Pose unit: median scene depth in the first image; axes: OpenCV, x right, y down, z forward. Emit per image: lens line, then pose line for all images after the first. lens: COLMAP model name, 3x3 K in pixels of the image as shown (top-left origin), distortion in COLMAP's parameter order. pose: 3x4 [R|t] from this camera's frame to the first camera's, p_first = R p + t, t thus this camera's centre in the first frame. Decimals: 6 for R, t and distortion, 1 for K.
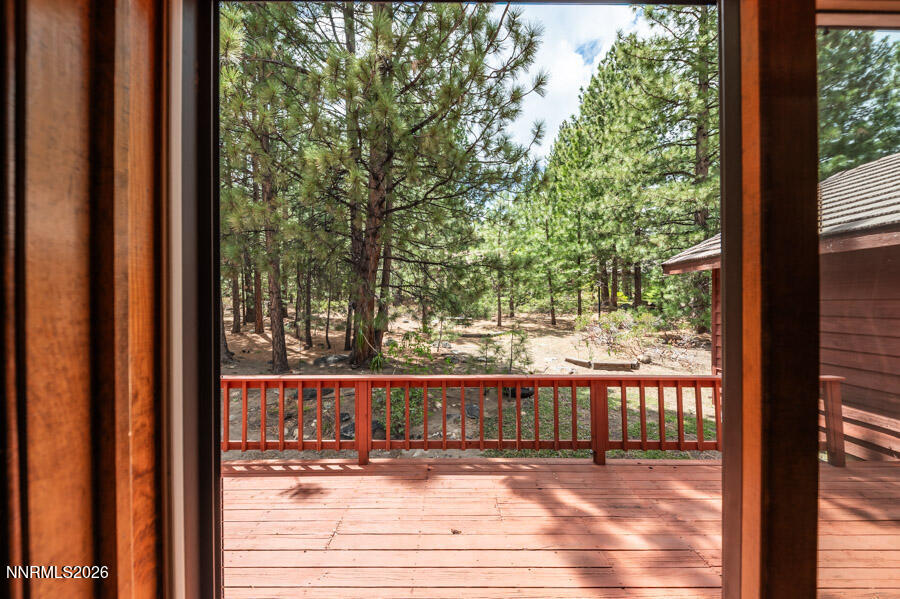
lens RADIAL K [[326.4, 0, 448.1], [0, 326.4, 304.8], [0, 0, 1]] dist [-0.000420, -0.000068]
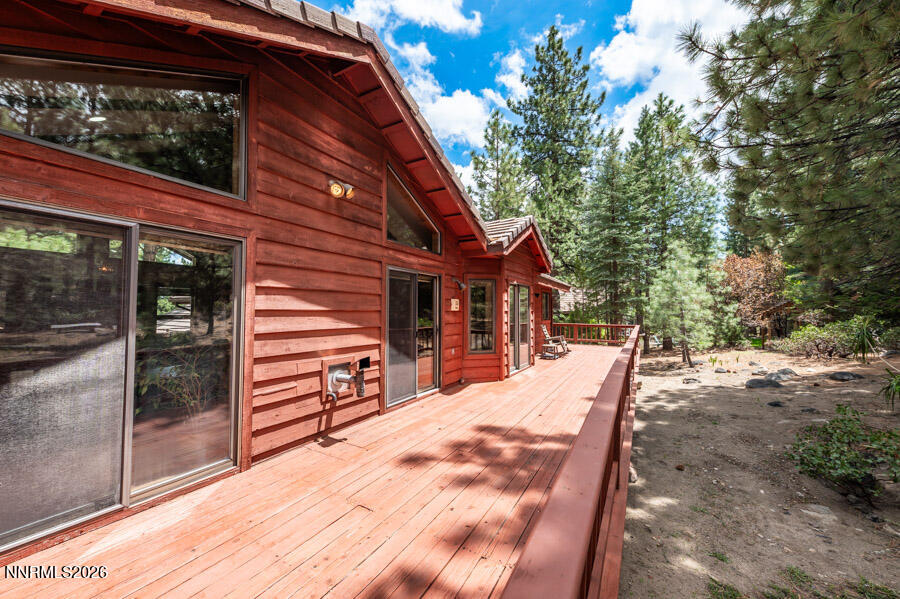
lens RADIAL K [[325.4, 0, 450.0], [0, 325.4, 299.5], [0, 0, 1]] dist [0.001563, 0.000010]
pose [[-0.499818, -0.022504, -0.865838, 0.376565], [0.000988, 0.999647, -0.026552, 0.010710], [0.866130, -0.014127, -0.499620, 0.287126]]
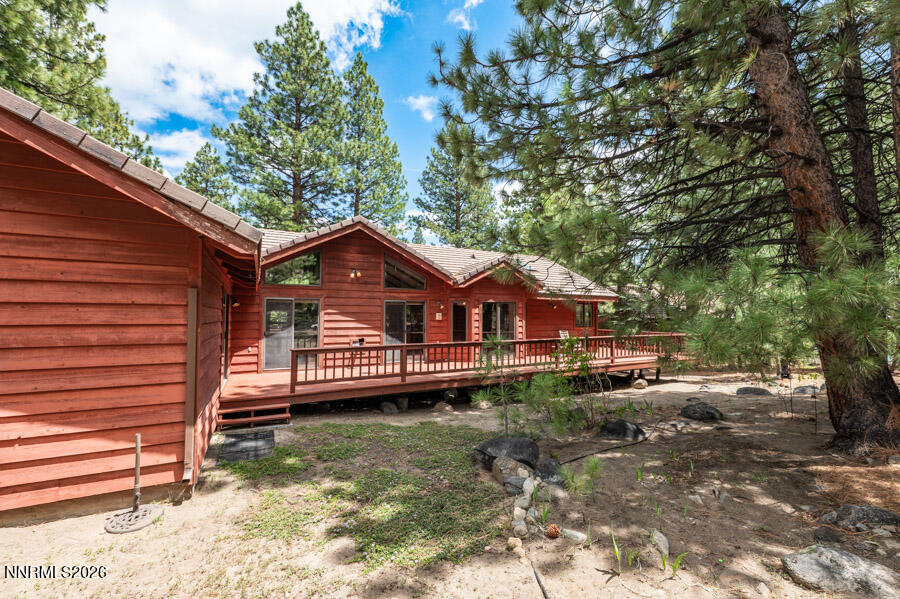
lens RADIAL K [[373.0, 0, 450.0], [0, 373.0, 299.5], [0, 0, 1]] dist [0.000068, -0.000056]
pose [[-0.885252, -0.013928, -0.464903, 0.387012], [0.007077, 0.999032, -0.043406, 0.003977], [0.465058, -0.041716, -0.884297, 0.956149]]
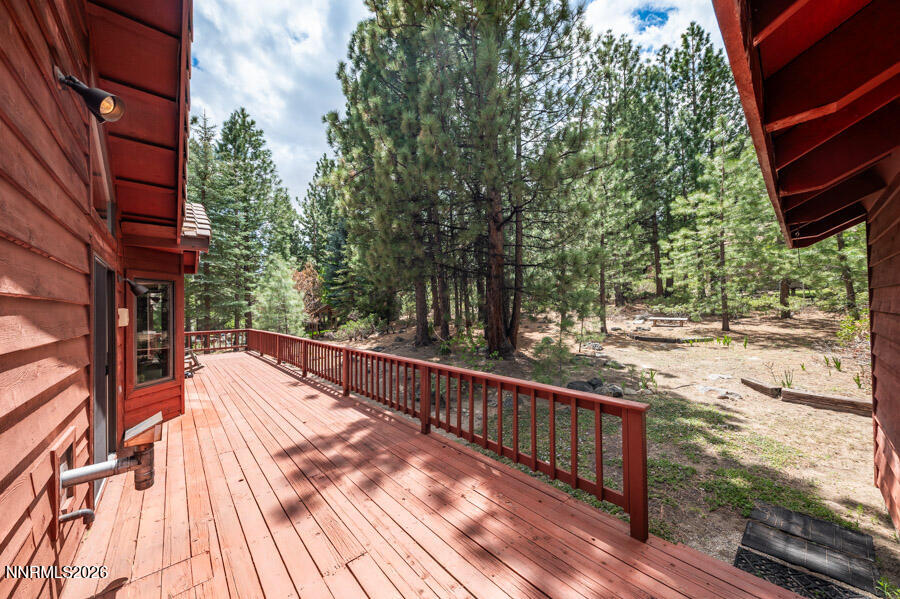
lens RADIAL K [[312.3, 0, 445.2], [0, 312.3, 303.8], [0, 0, 1]] dist [-0.000823, -0.000144]
pose [[0.667910, -0.015643, -0.744077, 0.384801], [0.015393, 0.999856, -0.007203, -0.000820], [0.744082, -0.006643, 0.668055, 0.069495]]
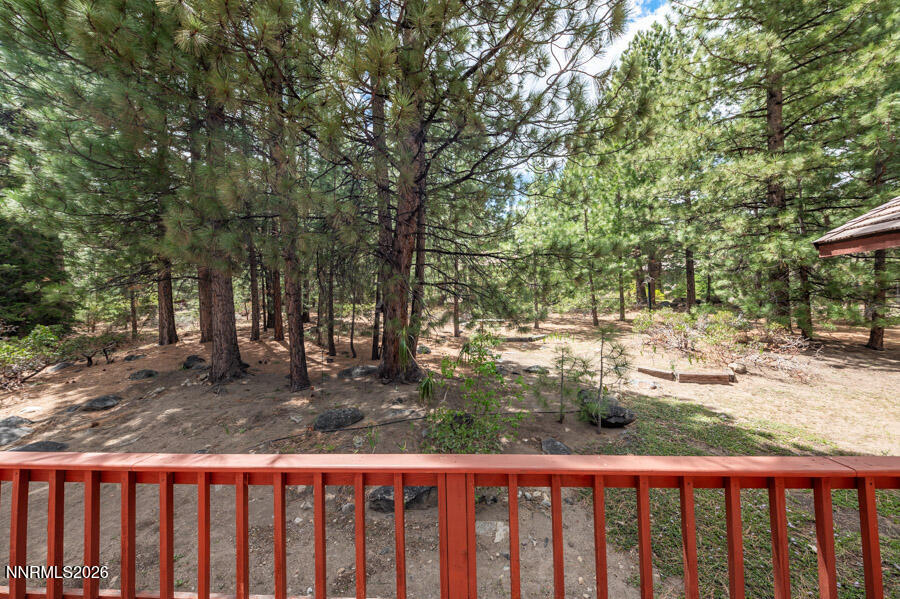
lens RADIAL K [[325.4, 0, 450.0], [0, 325.4, 299.5], [0, 0, 1]] dist [0.001563, 0.000010]
pose [[0.998434, -0.019318, -0.052508, -0.058840], [0.018200, 0.999599, -0.021693, 0.001095], [0.052906, 0.020704, 0.998385, 0.135724]]
